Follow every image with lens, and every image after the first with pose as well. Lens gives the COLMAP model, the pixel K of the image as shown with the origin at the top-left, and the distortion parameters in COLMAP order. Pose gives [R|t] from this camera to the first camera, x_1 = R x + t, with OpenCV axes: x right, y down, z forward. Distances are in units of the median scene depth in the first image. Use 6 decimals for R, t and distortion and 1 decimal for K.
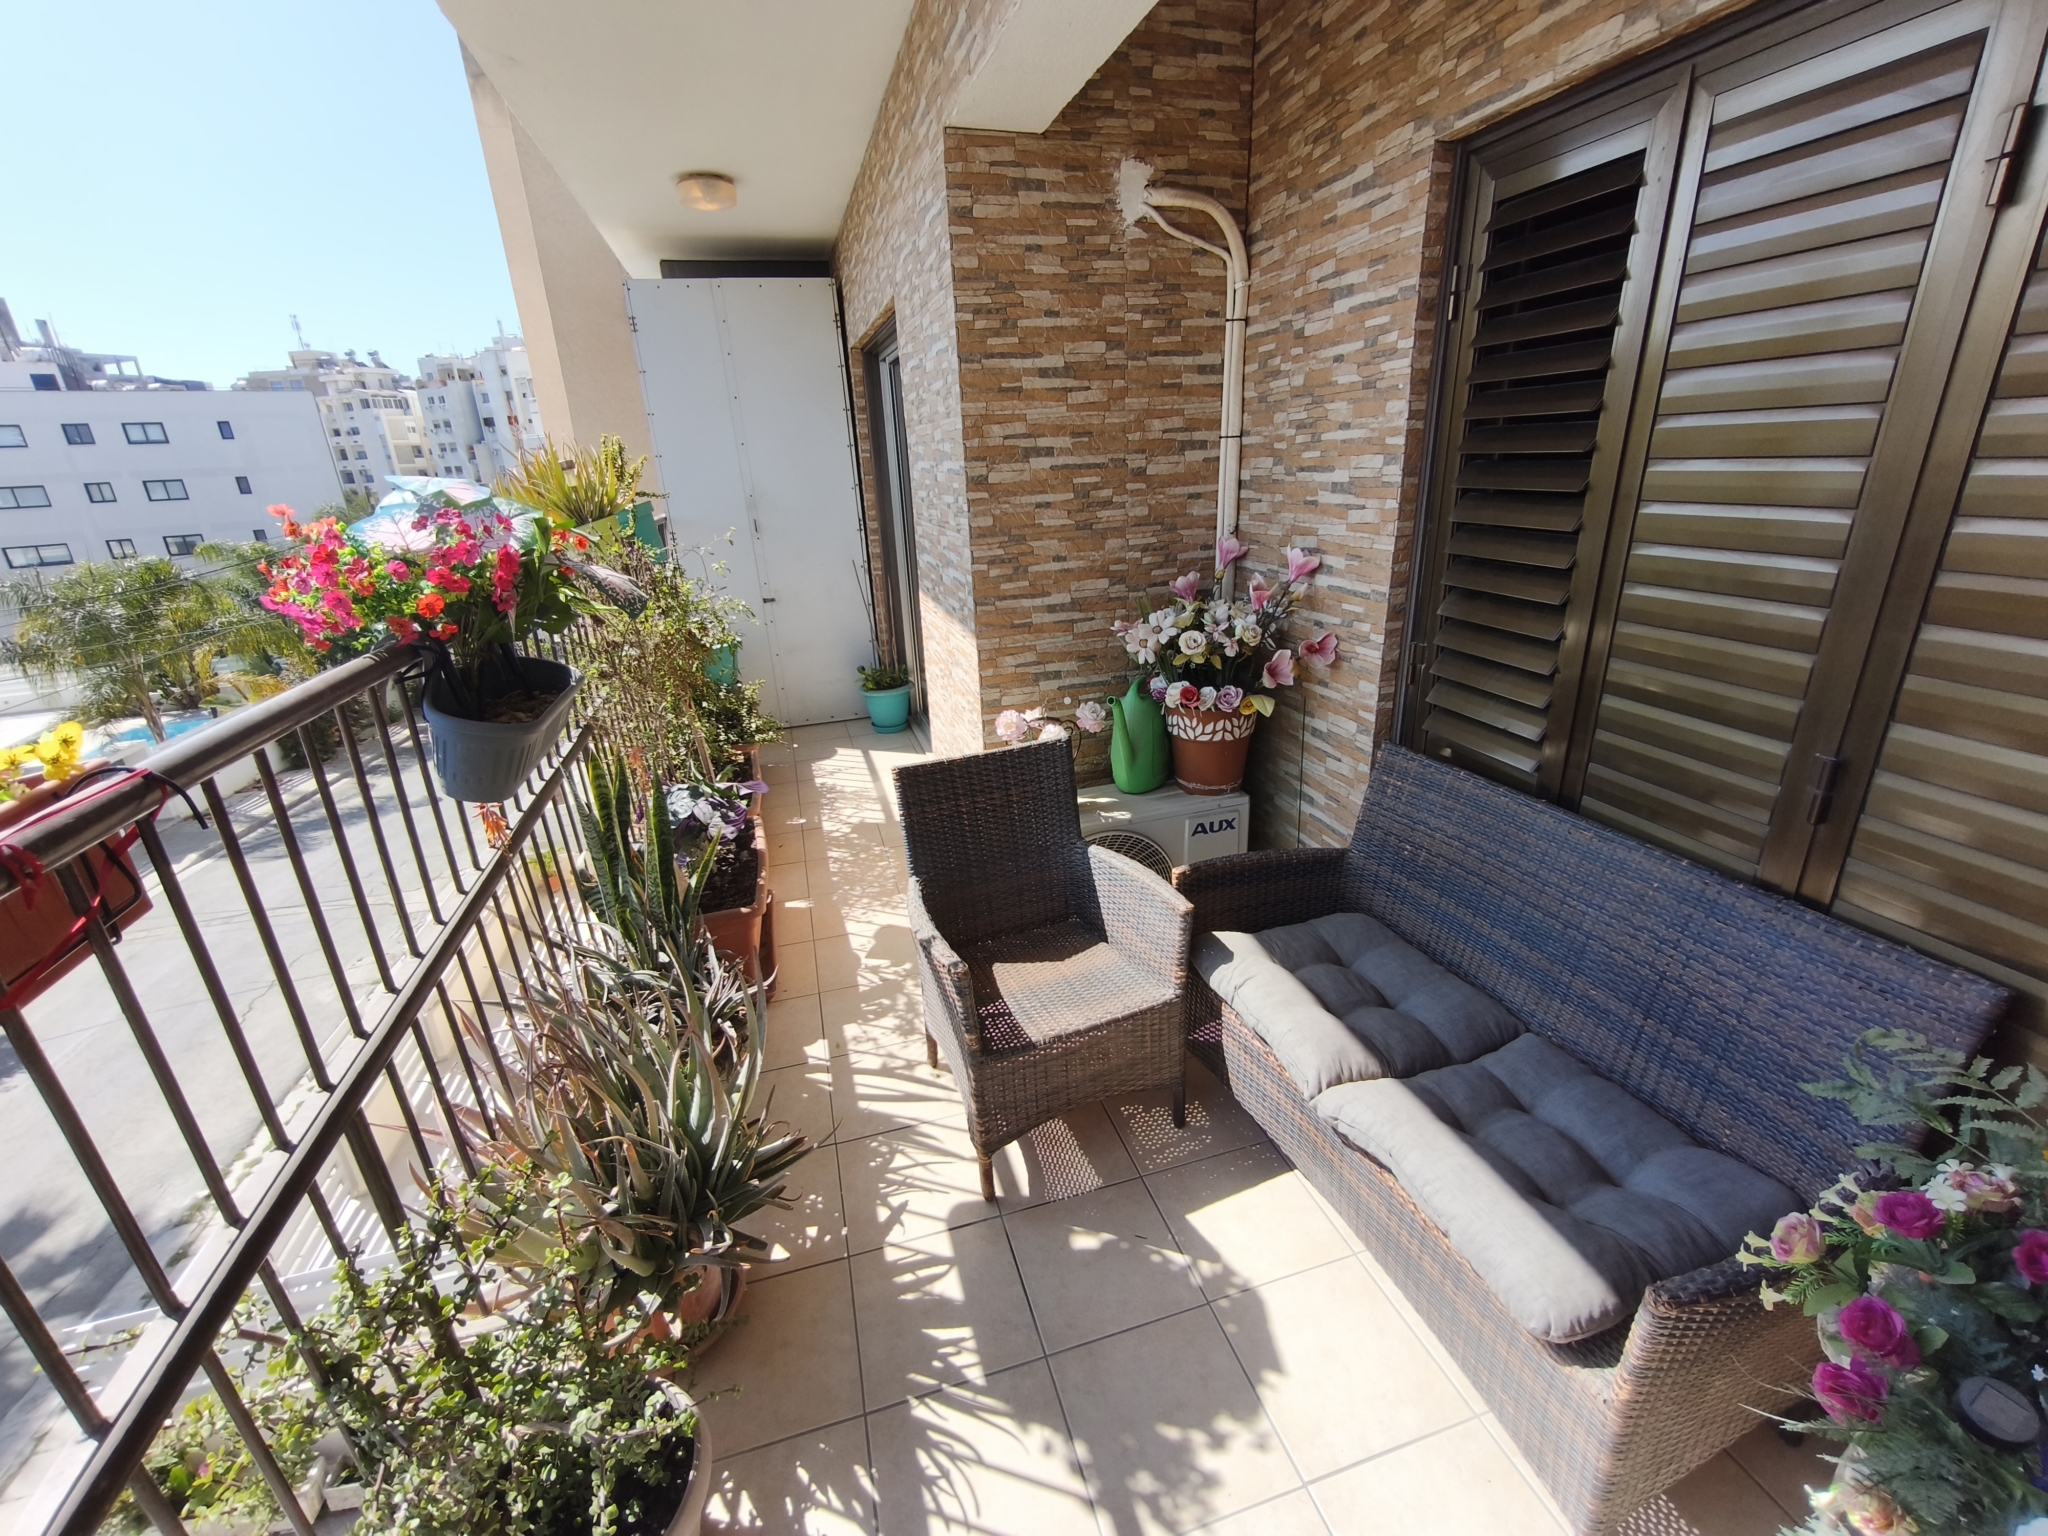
lens RADIAL K [[869.1, 0, 1027.3], [0, 869.1, 769.5], [0, 0, 1]] dist [-0.002088, 0.000776]
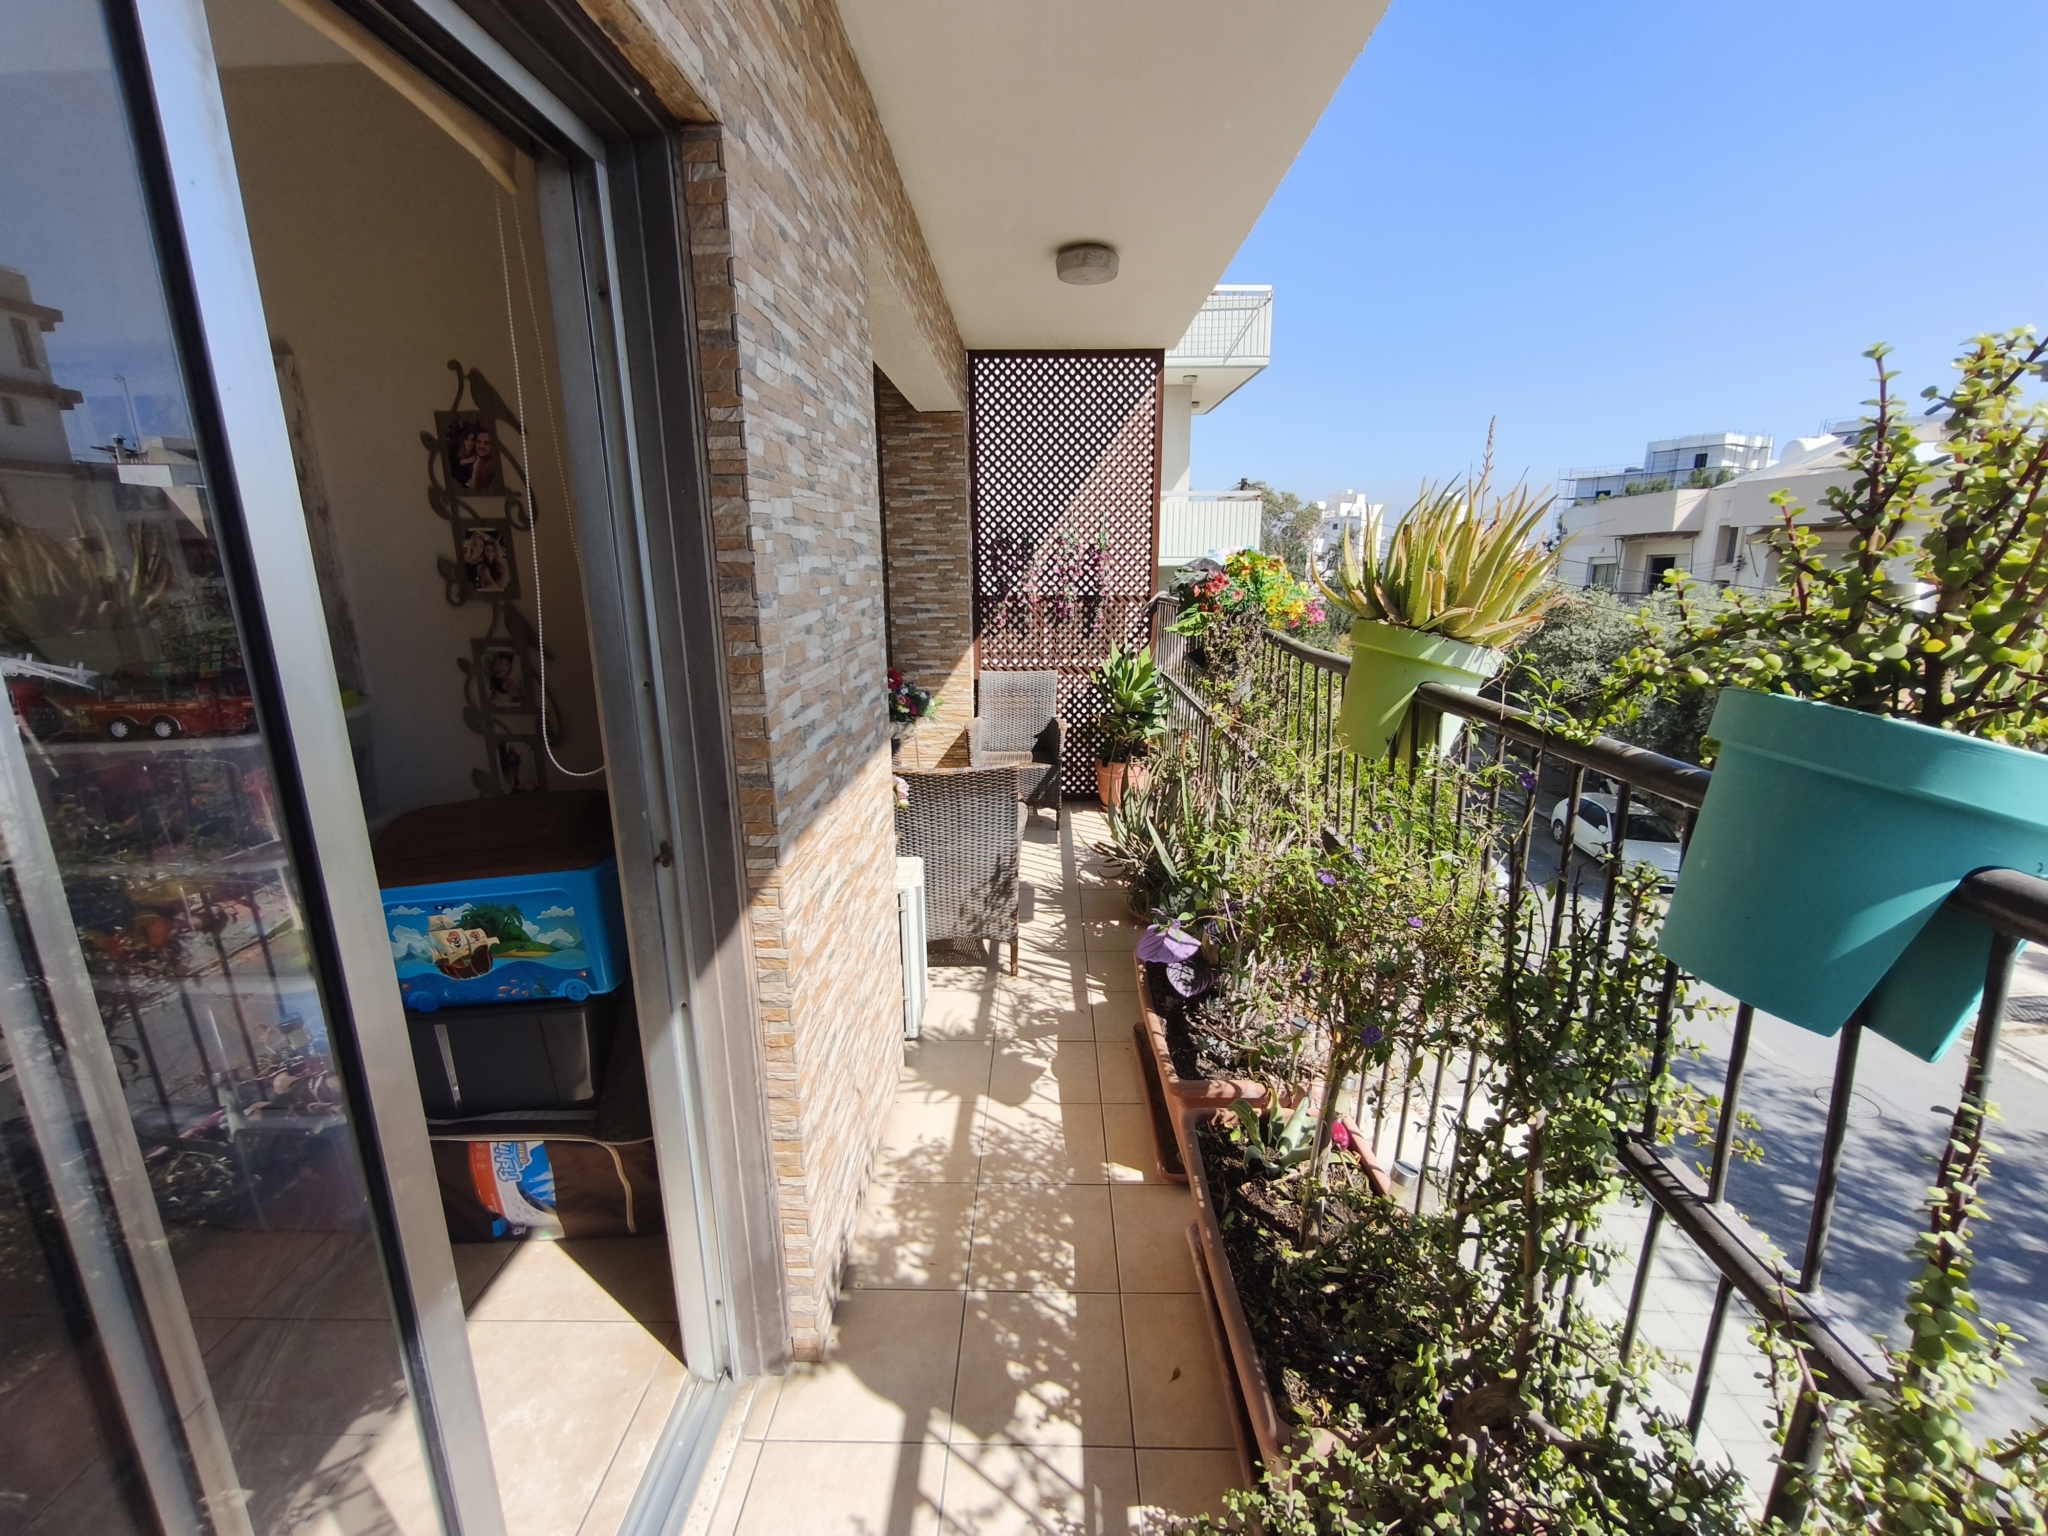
lens RADIAL K [[869.1, 0, 1027.3], [0, 869.1, 769.5], [0, 0, 1]] dist [-0.002088, 0.000776]
pose [[-0.953590, -0.019045, 0.300504, -0.504562], [0.151058, 0.833065, 0.532151, -0.624155], [-0.260474, 0.552847, -0.791526, 1.791883]]
